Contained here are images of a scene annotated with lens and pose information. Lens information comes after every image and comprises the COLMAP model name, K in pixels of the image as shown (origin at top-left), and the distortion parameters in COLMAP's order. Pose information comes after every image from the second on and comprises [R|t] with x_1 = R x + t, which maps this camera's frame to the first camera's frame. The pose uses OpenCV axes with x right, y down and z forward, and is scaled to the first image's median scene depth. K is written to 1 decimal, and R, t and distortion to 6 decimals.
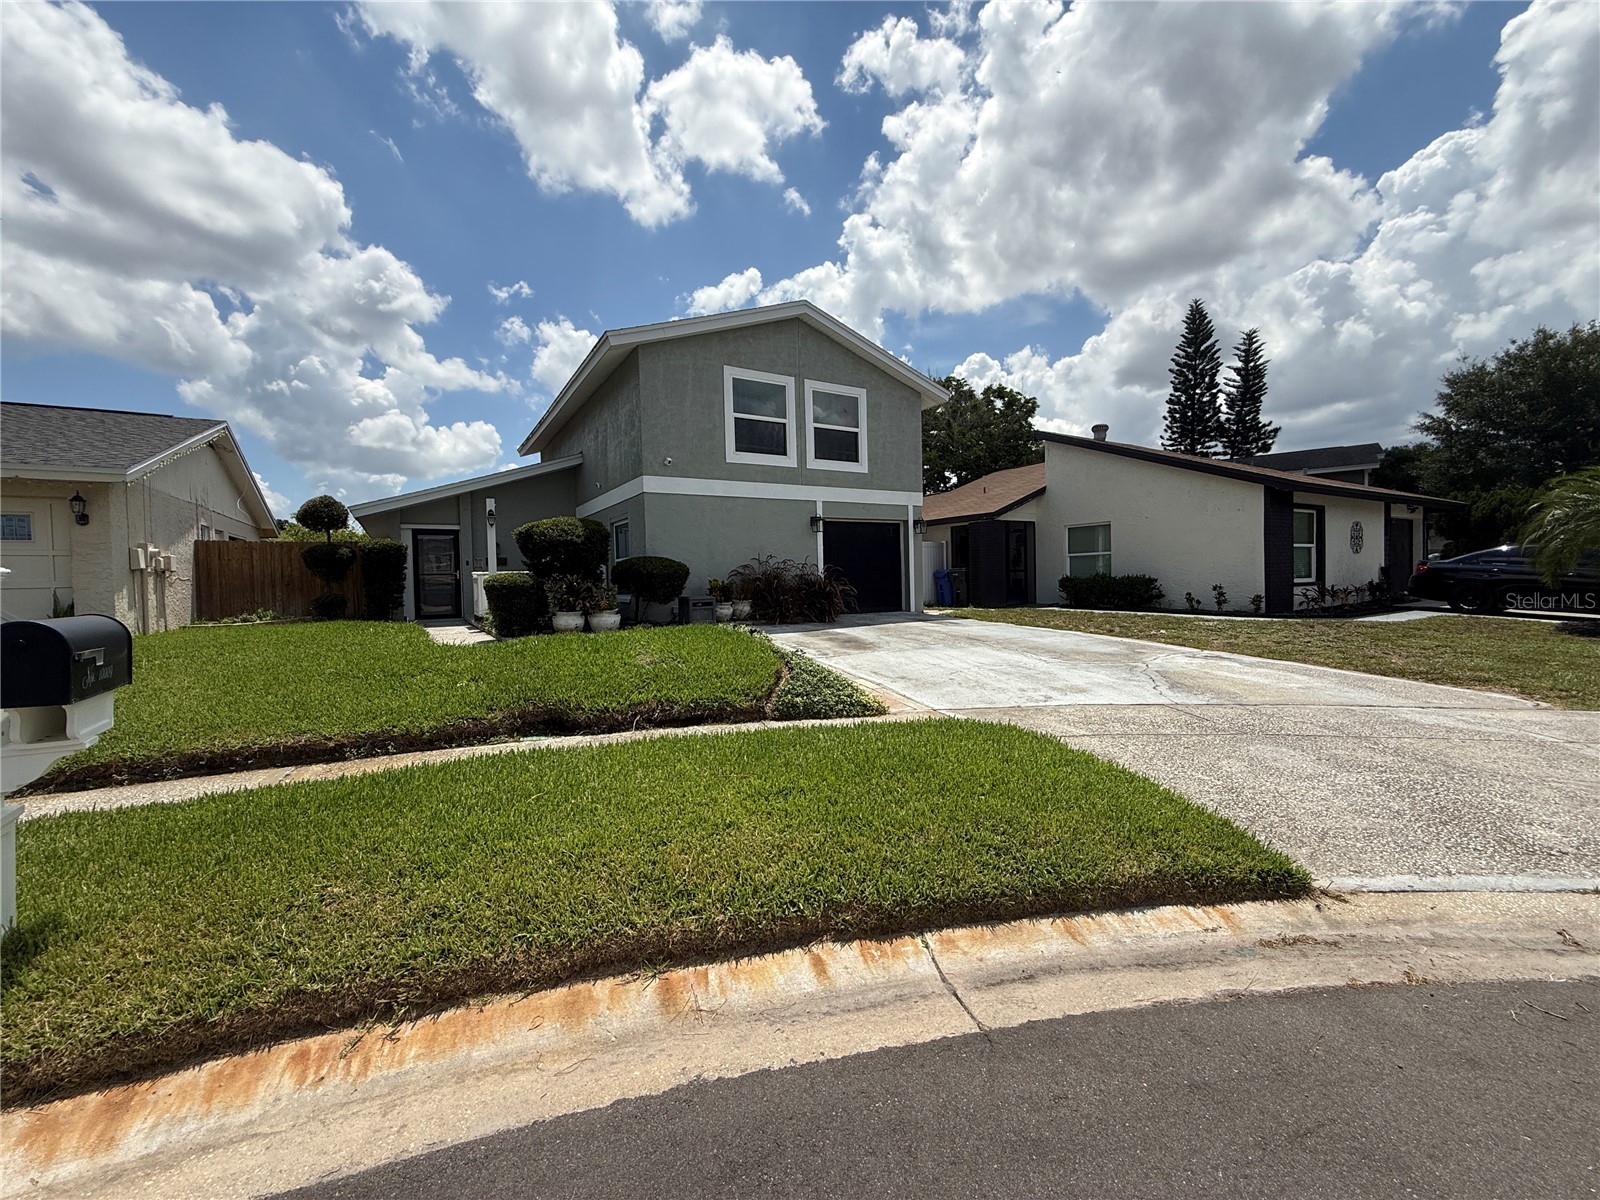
lens RADIAL K [[640.4, 0, 790.1], [0, 640.4, 596.1], [0, 0, 1]] dist [-0.000026, 0.000441]
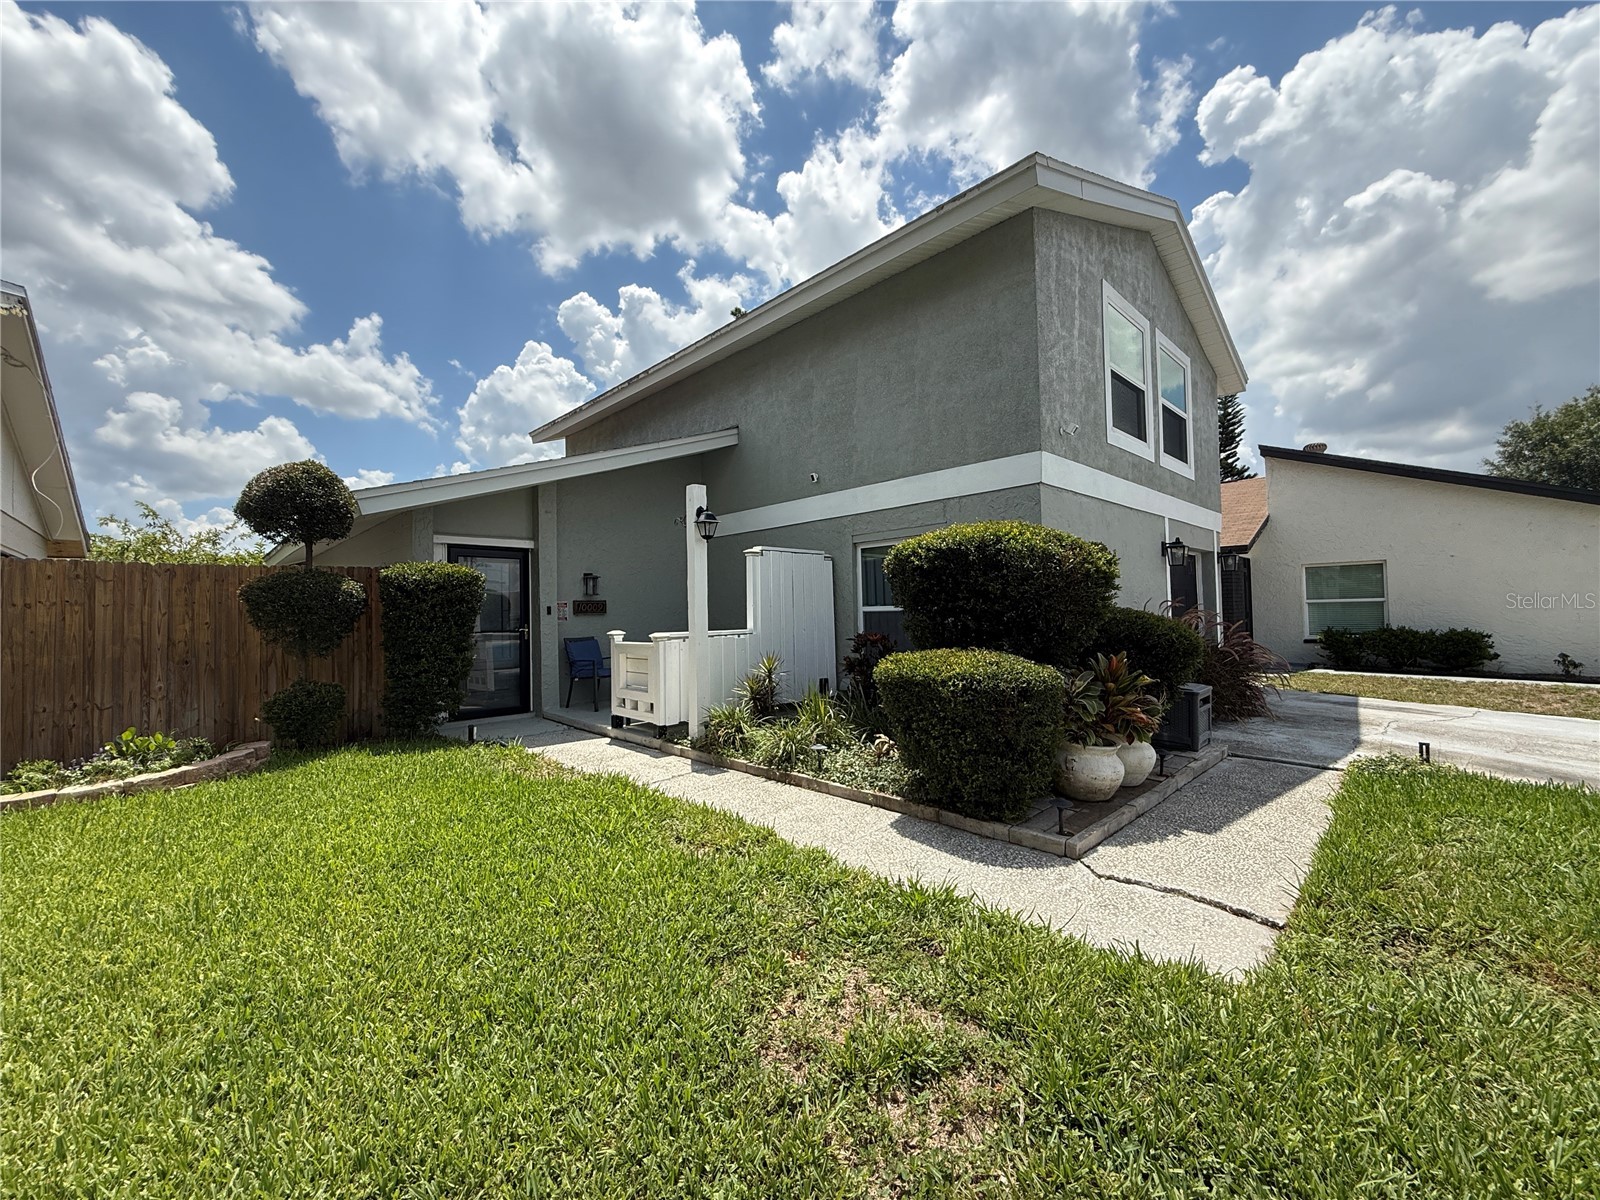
lens RADIAL K [[640.4, 0, 784.5], [0, 640.4, 600.8], [0, 0, 1]] dist [-0.000026, 0.000441]
pose [[0.974105, 0.007187, 0.225982, -0.481898], [0.004626, 0.998652, -0.051702, -0.034836], [-0.226049, 0.051409, 0.972759, 0.478374]]
